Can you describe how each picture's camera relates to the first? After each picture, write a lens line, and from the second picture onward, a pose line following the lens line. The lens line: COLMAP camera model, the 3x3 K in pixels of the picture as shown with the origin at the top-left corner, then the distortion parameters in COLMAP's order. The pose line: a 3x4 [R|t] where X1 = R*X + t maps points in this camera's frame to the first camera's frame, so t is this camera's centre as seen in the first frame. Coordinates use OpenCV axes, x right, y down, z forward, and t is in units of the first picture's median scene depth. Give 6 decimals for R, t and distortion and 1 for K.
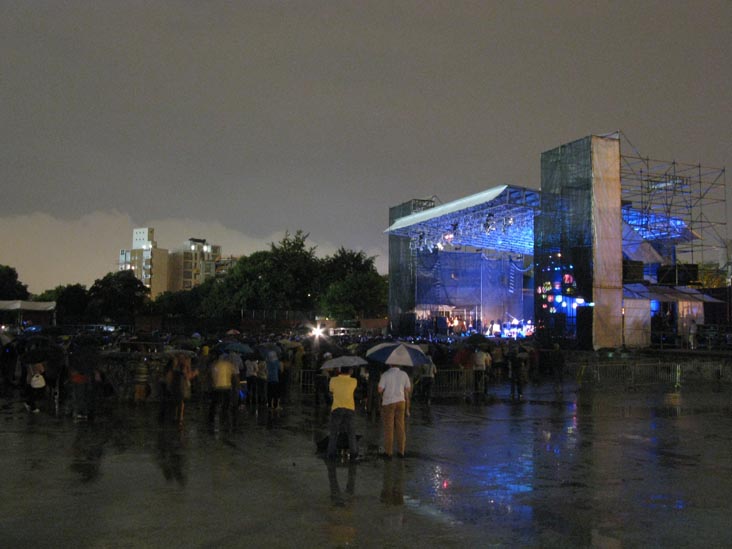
lens RADIAL K [[787.5, 0, 363.6], [0, 787.5, 258.5], [0, 0, 1]] dist [-0.187862, 0.193229]
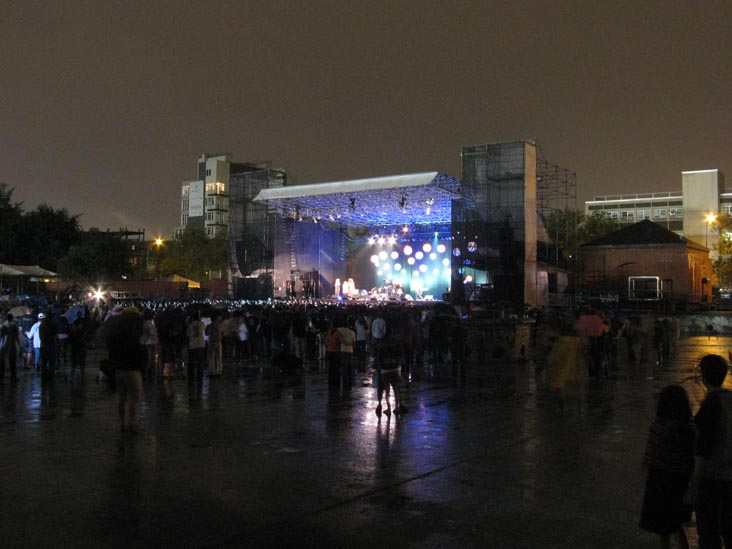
lens RADIAL K [[787.5, 0, 363.6], [0, 787.5, 258.5], [0, 0, 1]] dist [-0.187862, 0.193229]
pose [[0.834700, 0.019526, 0.550358, -0.265761], [-0.047191, 0.998231, 0.036157, -0.000353], [-0.548679, -0.056152, 0.834146, 0.033396]]
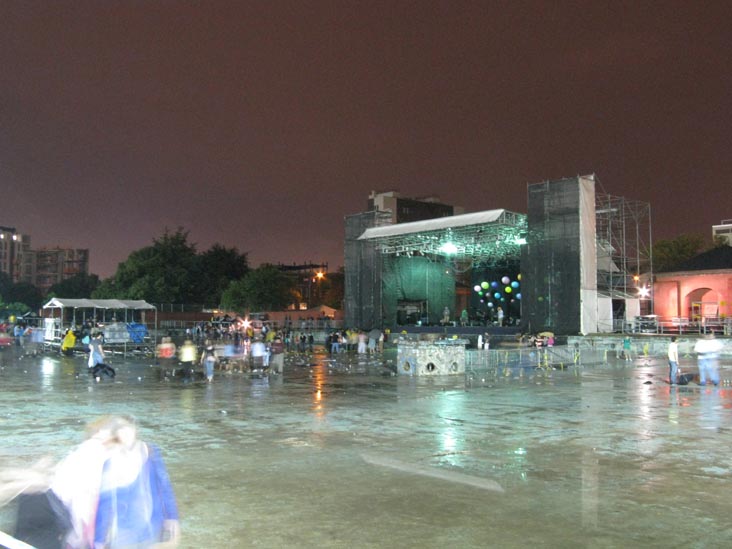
lens RADIAL K [[784.9, 0, 372.8], [0, 784.9, 255.0], [0, 0, 1]] dist [-0.191459, 0.216327]
pose [[0.947043, 0.015983, 0.320707, -0.208062], [-0.018409, 0.999820, 0.004532, -0.009201], [-0.320577, -0.010196, 0.947167, -0.073948]]
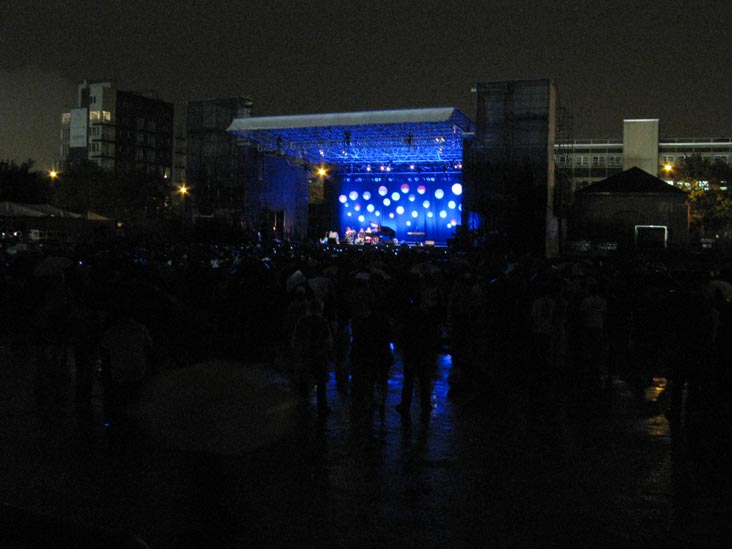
lens RADIAL K [[784.9, 0, 372.8], [0, 784.9, 255.0], [0, 0, 1]] dist [-0.191459, 0.216327]
pose [[0.699687, -0.016138, 0.714267, -0.319301], [-0.076910, 0.992234, 0.097759, 0.005894], [-0.710298, -0.123335, 0.693012, 0.146642]]
